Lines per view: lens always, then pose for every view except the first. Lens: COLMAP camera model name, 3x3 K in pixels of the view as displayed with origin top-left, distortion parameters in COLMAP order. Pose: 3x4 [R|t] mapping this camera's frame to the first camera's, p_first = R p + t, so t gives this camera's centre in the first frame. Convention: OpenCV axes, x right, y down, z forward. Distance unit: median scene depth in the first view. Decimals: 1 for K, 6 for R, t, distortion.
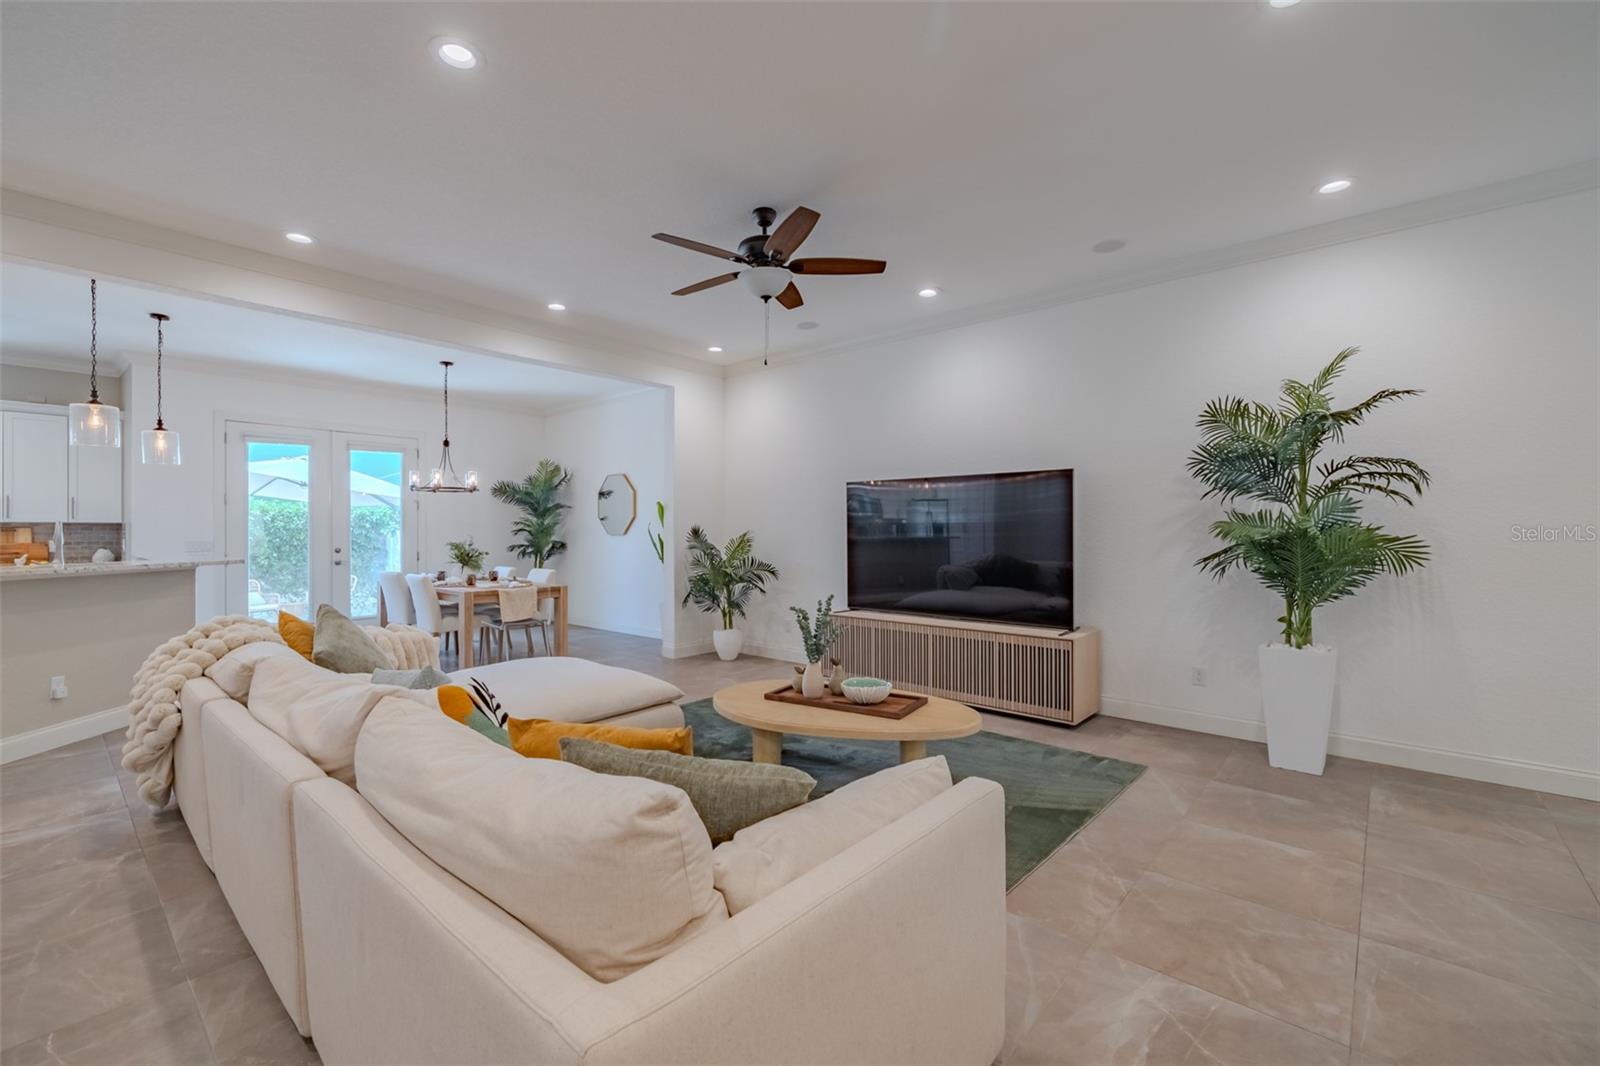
lens RADIAL K [[671.7, 0, 798.2], [0, 671.7, 532.5], [0, 0, 1]] dist [0.001980, 0.000150]
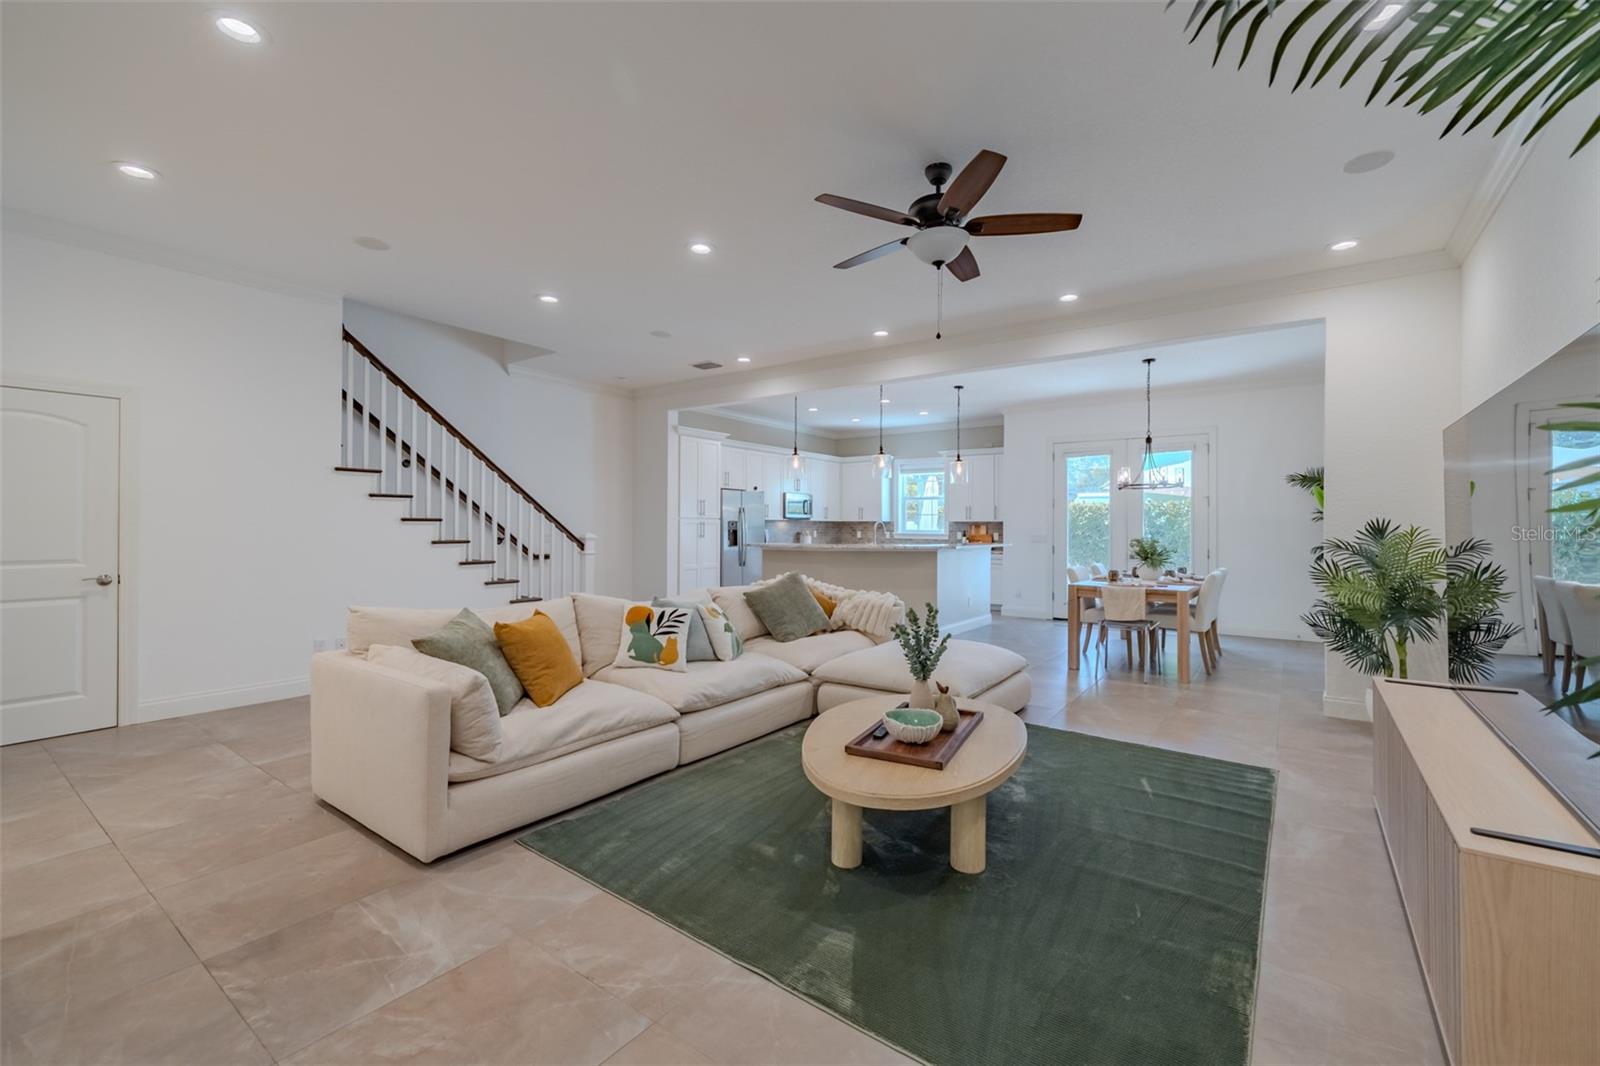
lens RADIAL K [[675.8, 0, 800.1], [0, 675.8, 526.1], [0, 0, 1]] dist [0.000775, -0.000638]
pose [[0.089586, -0.000216, -0.995979, 0.813950], [-0.007141, 0.999974, -0.000859, 0.000504], [0.995954, 0.007190, 0.089582, 0.728837]]
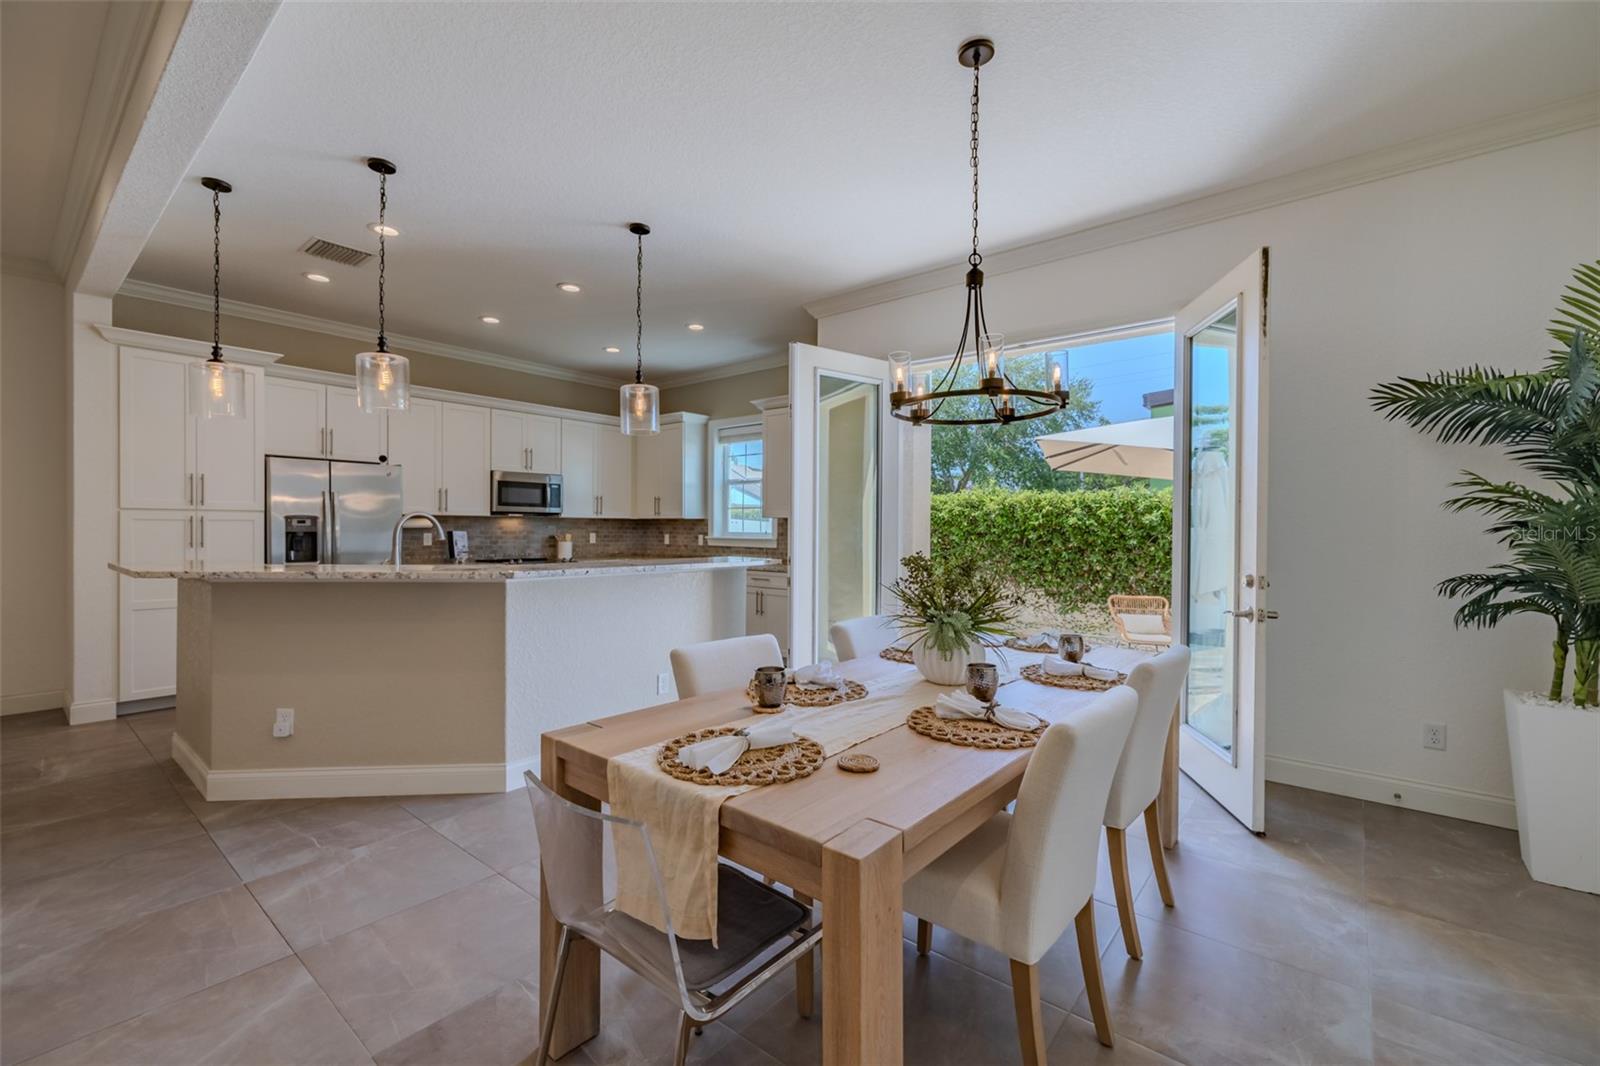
lens RADIAL K [[671.7, 0, 798.2], [0, 671.7, 532.5], [0, 0, 1]] dist [0.001980, 0.000150]
pose [[0.030943, 0.005330, -0.999507, -0.315238], [-0.007358, 0.999960, 0.005105, 0.001658], [0.999494, 0.007196, 0.030981, 1.672967]]
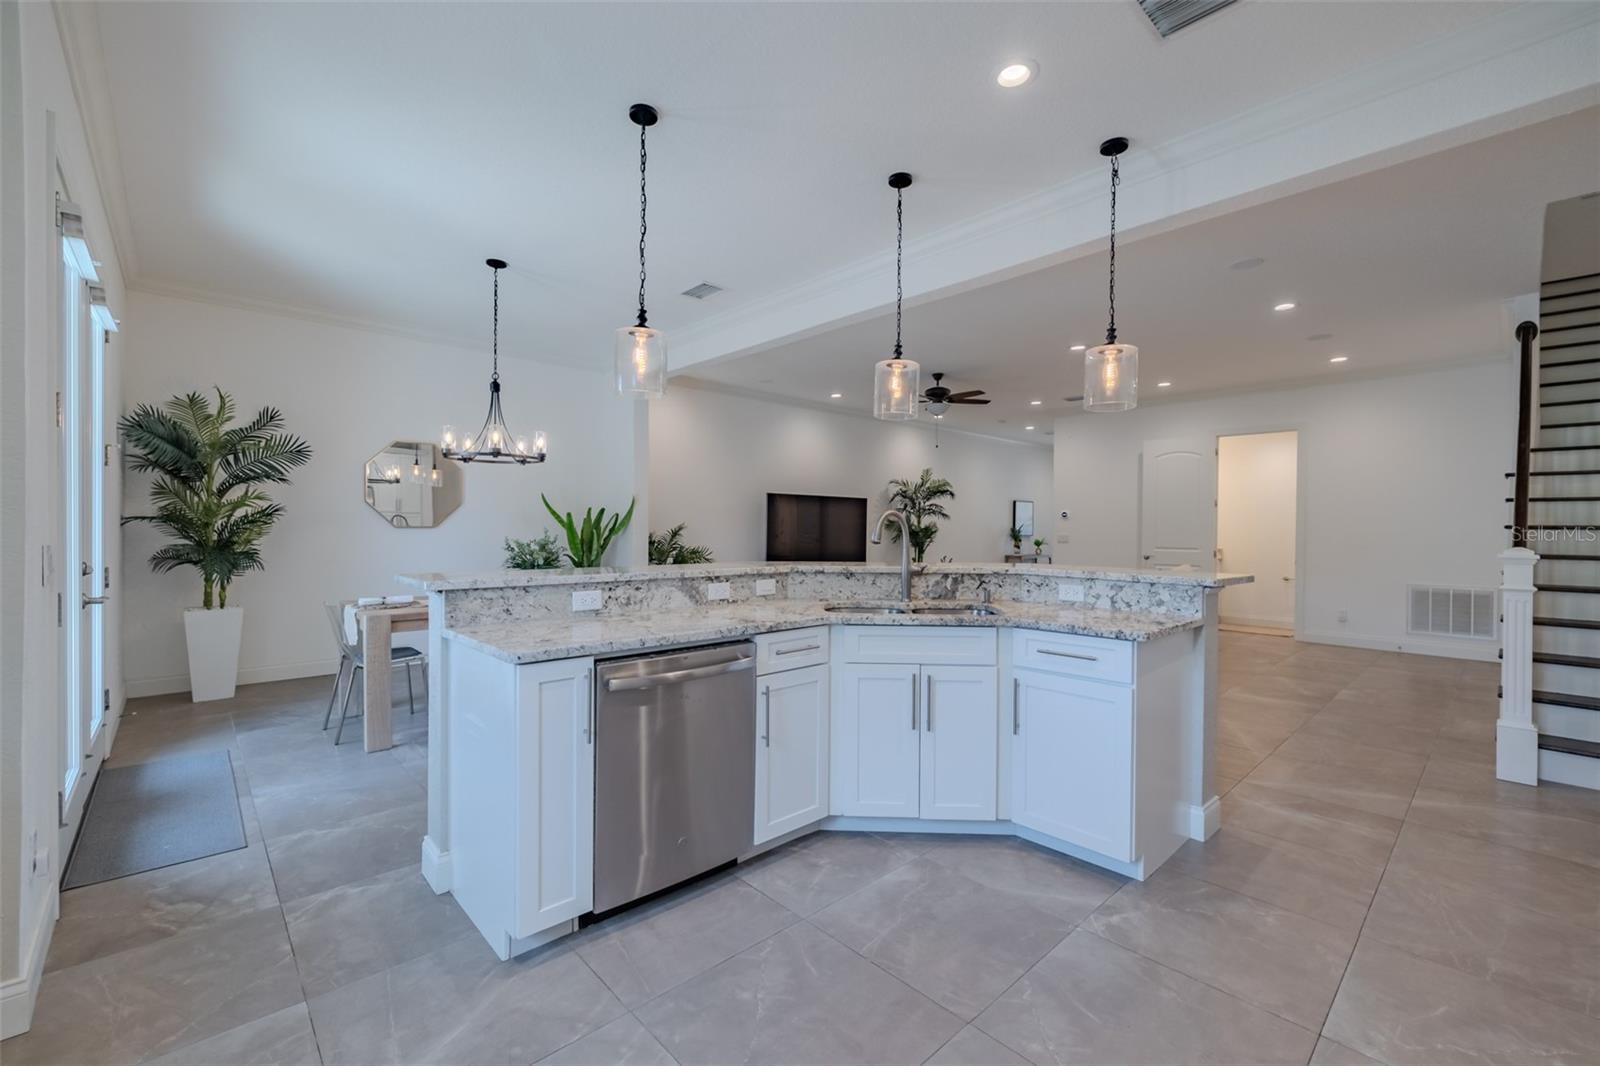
lens RADIAL K [[665.5, 0, 798.2], [0, 665.5, 532.7], [0, 0, 1]] dist [0.000428, -0.000477]
pose [[0.099411, -0.009297, 0.995003, -2.117248], [-0.007504, 0.999921, 0.010093, 0.001487], [-0.995018, -0.008470, 0.099333, 1.199968]]
